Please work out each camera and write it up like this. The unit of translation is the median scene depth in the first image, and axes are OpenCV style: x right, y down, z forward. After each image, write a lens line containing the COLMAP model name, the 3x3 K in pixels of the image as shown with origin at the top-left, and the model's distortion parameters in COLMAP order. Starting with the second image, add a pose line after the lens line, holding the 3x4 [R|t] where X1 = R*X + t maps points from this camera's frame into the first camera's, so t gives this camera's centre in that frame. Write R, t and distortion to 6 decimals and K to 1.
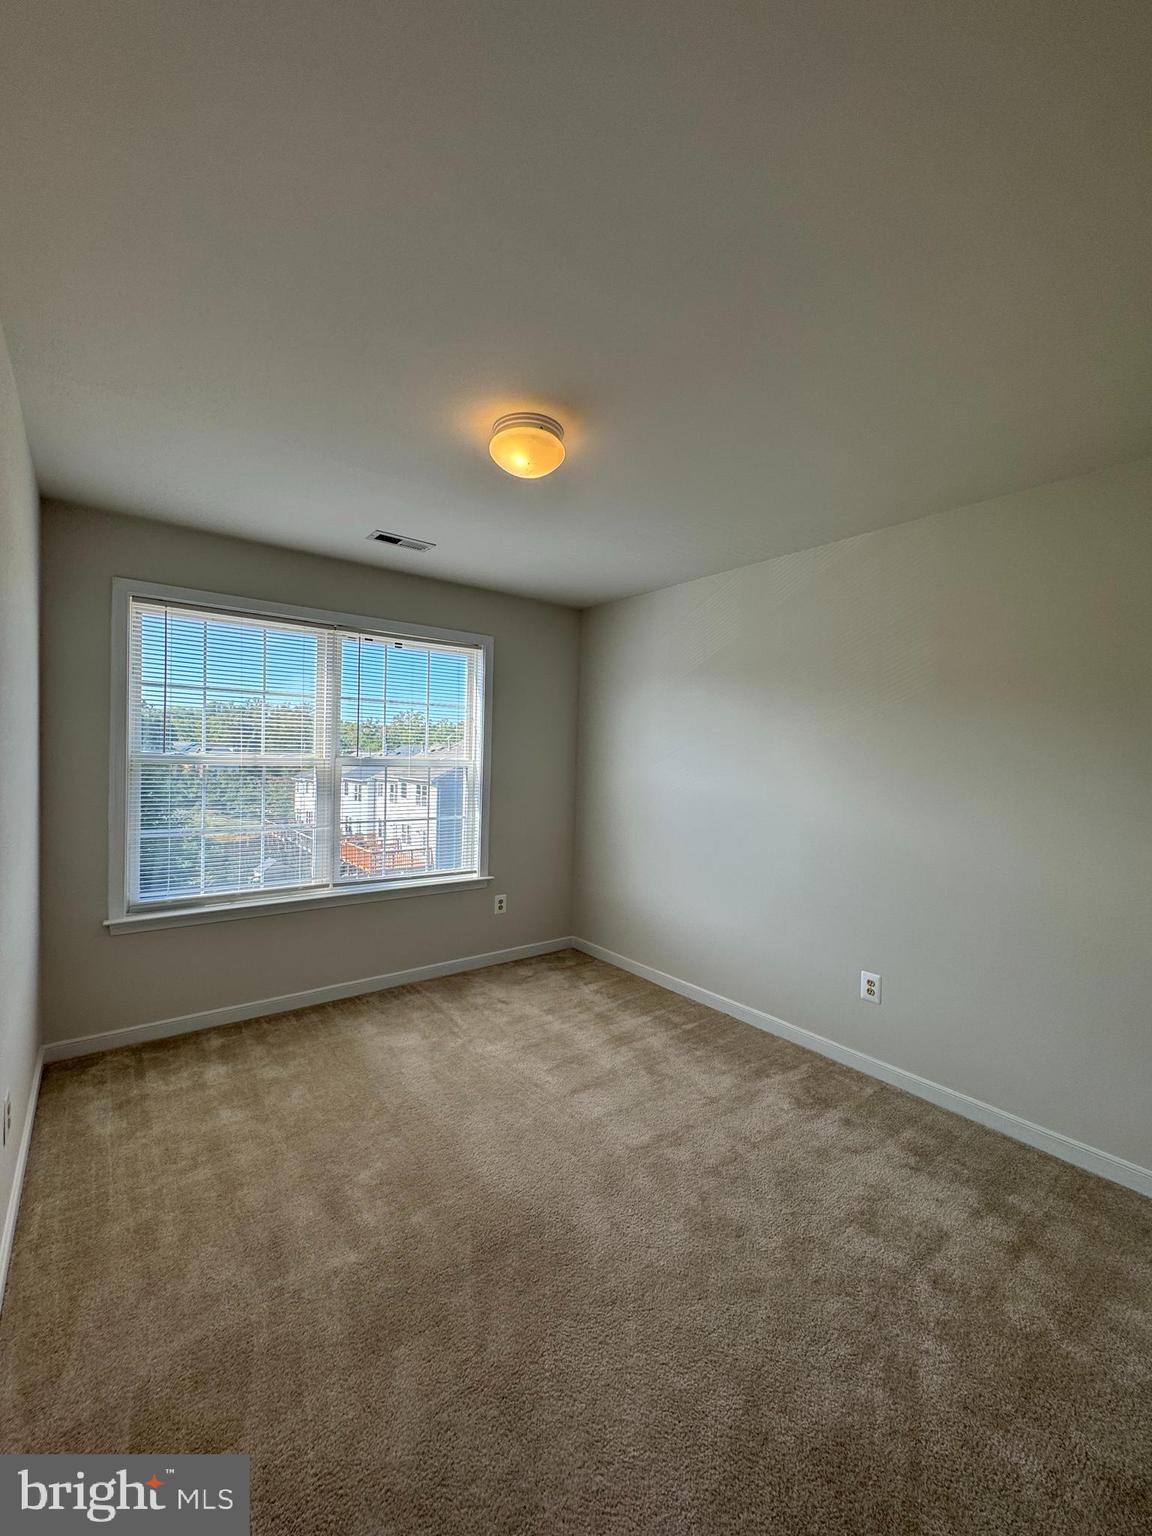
lens RADIAL K [[621.9, 0, 571.8], [0, 621.9, 769.2], [0, 0, 1]] dist [-0.010652, -0.000065]
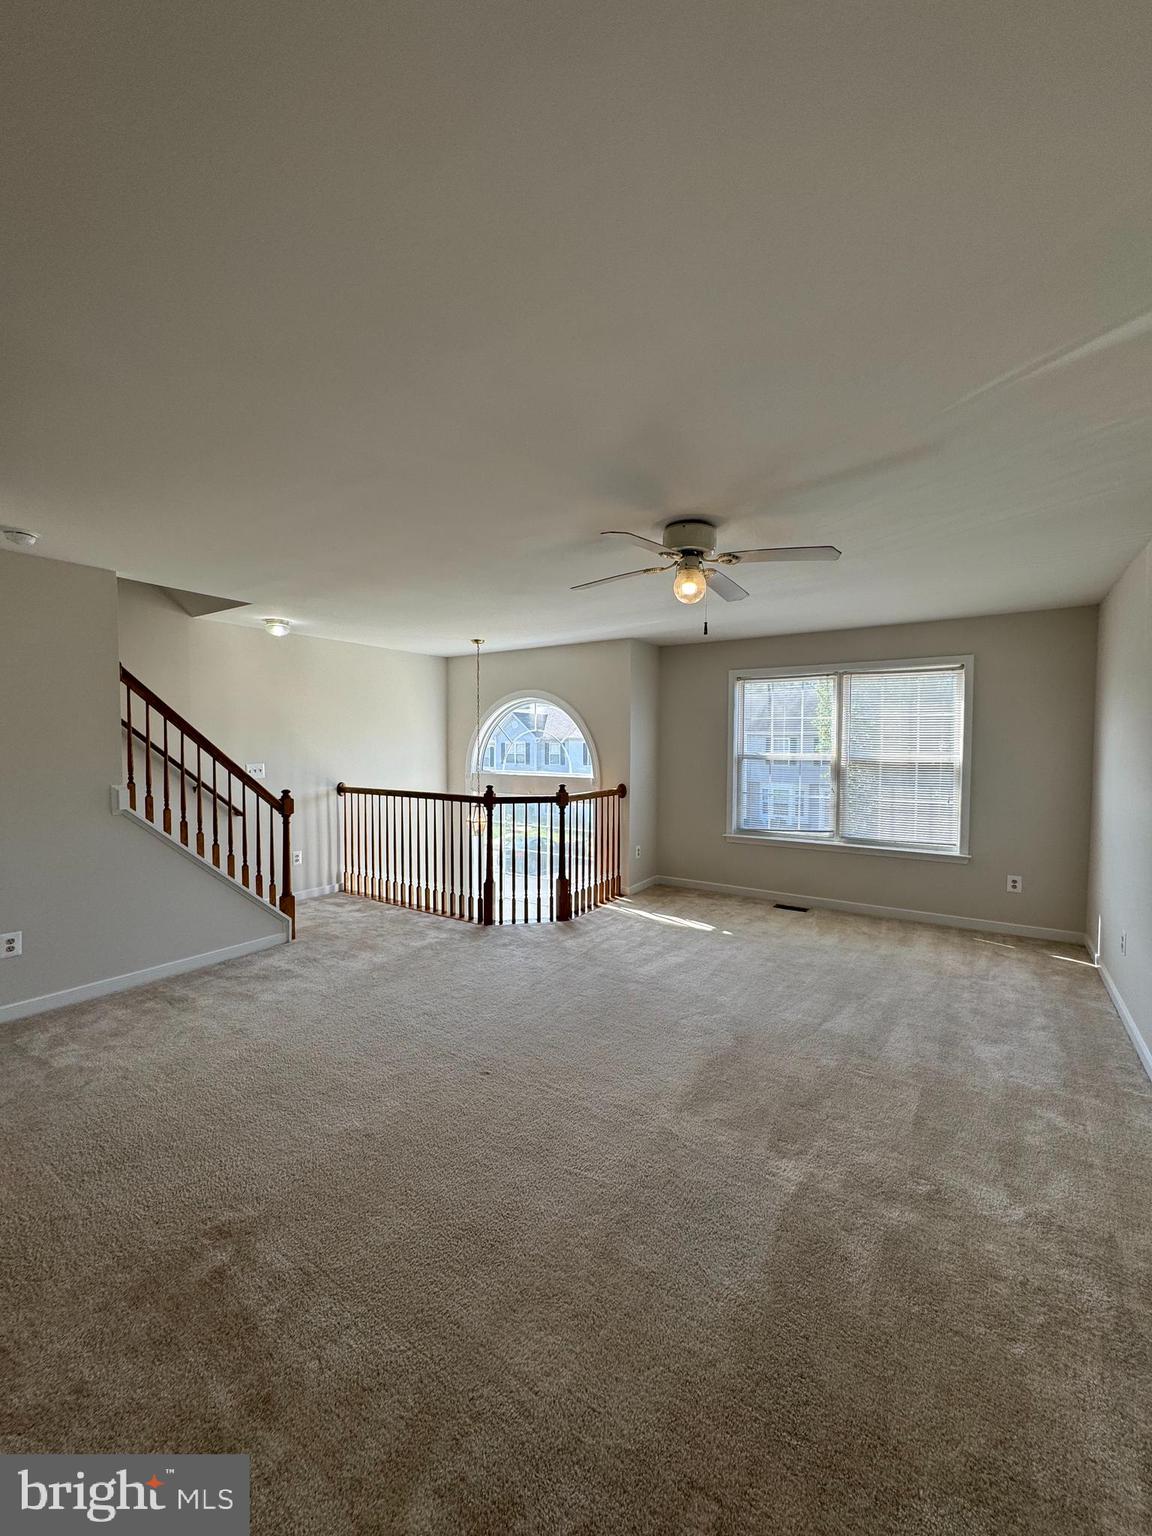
lens RADIAL K [[621.9, 0, 575.8], [0, 621.9, 770.0], [0, 0, 1]] dist [-0.010652, -0.000065]
pose [[0.338233, 0.010486, -0.941004, 0.670869], [-0.006202, 0.999941, 0.008913, 0.006197], [0.941042, 0.002821, 0.338278, -0.127258]]
